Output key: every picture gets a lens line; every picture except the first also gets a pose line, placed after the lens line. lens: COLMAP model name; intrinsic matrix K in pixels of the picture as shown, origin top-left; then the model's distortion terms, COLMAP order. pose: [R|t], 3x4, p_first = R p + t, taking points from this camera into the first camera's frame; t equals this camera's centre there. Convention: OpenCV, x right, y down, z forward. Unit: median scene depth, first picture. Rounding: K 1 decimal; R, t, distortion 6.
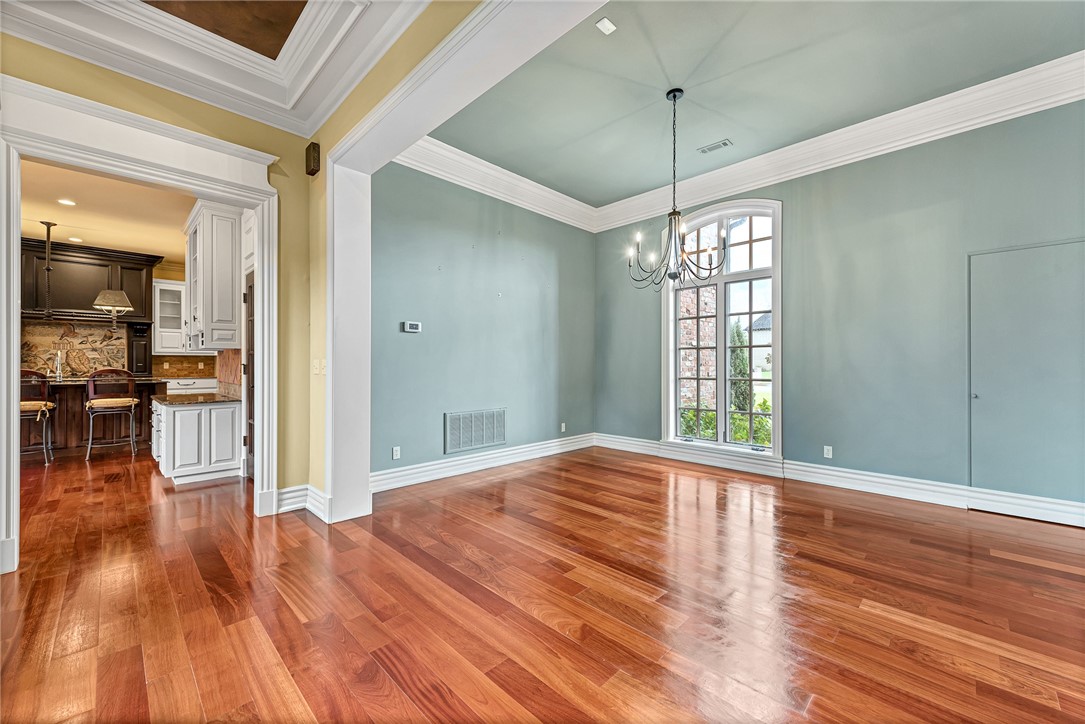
lens RADIAL K [[427.2, 0, 540.2], [0, 427.2, 362.2], [0, 0, 1]] dist [0.015752, -0.004409]
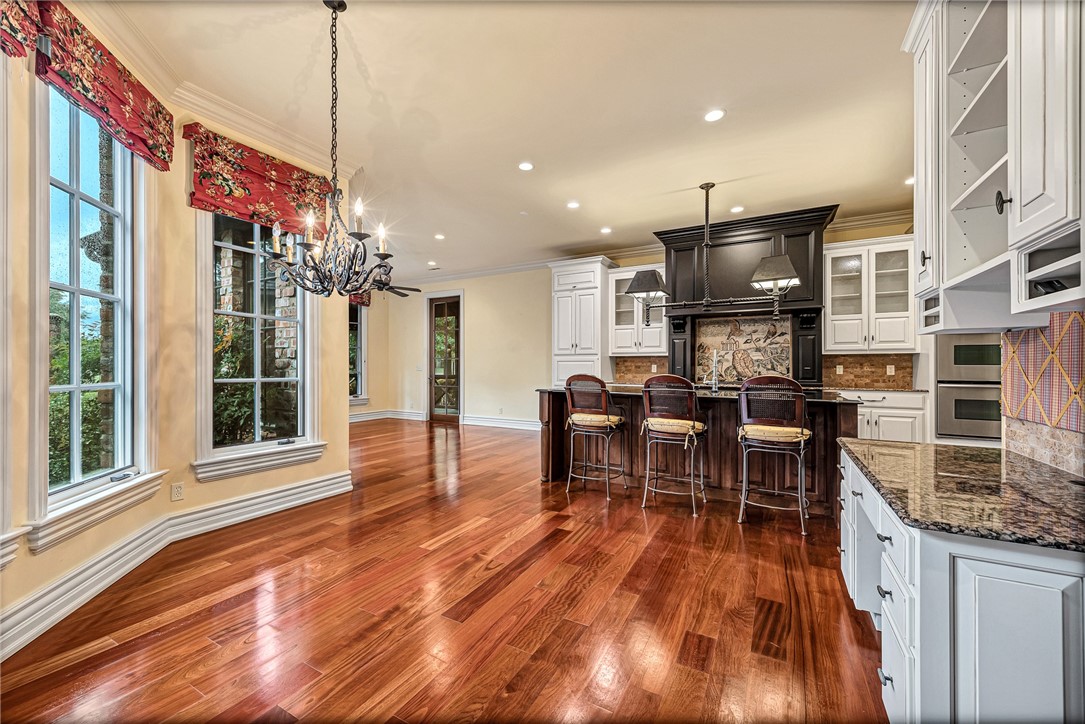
lens RADIAL K [[427.2, 0, 540.7], [0, 427.2, 365.3], [0, 0, 1]] dist [0.015752, -0.004409]
pose [[0.275640, -0.004171, -0.961252, -0.514240], [0.002028, 0.999991, -0.003758, 0.003275], [0.961259, -0.000914, 0.275646, 0.534960]]
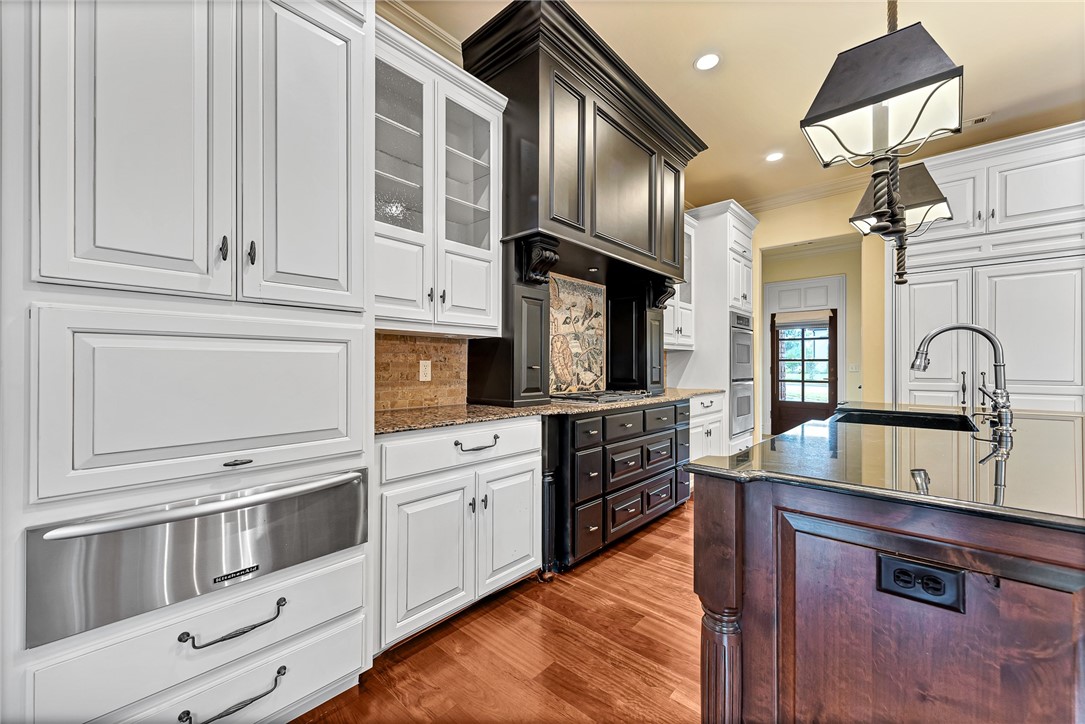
lens RADIAL K [[427.2, 0, 541.6], [0, 427.2, 361.7], [0, 0, 1]] dist [0.015752, -0.004409]
pose [[0.998328, -0.000682, 0.057798, -1.517088], [0.000916, 0.999992, -0.004008, 0.001256], [-0.057795, 0.004054, 0.998320, 0.731996]]
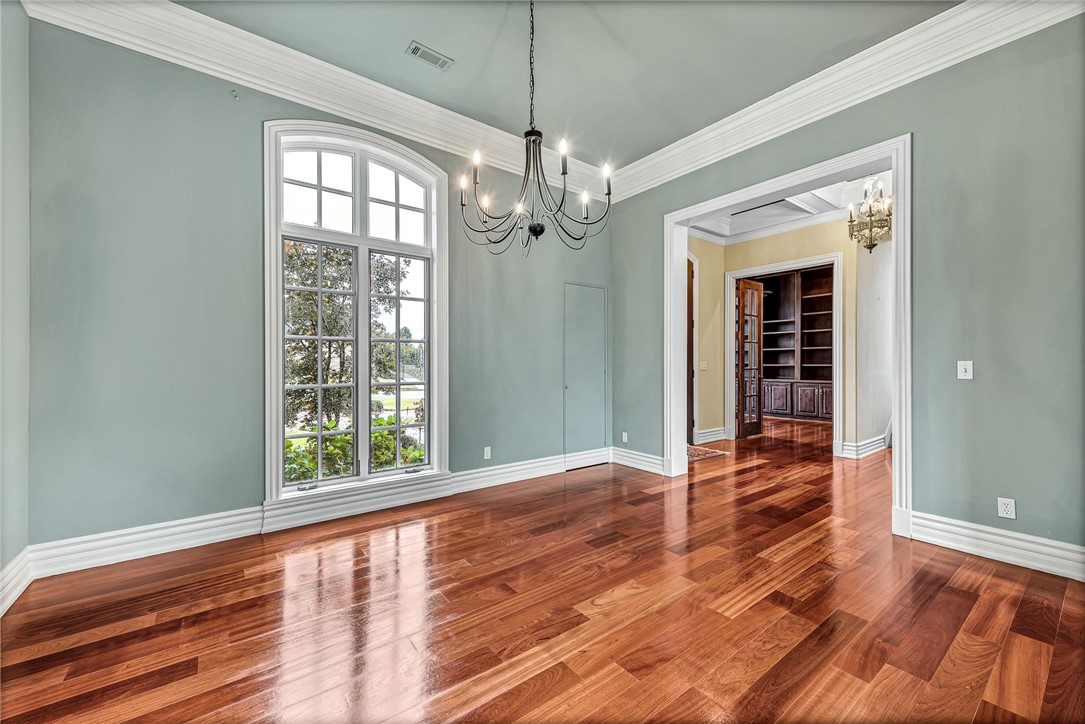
lens RADIAL K [[427.2, 0, 544.2], [0, 427.2, 363.1], [0, 0, 1]] dist [0.015752, -0.004409]
pose [[0.140558, -0.000392, 0.990072, -0.216725], [-0.002973, 0.999995, 0.000818, 0.001683], [-0.990068, -0.003058, 0.140556, 0.571804]]
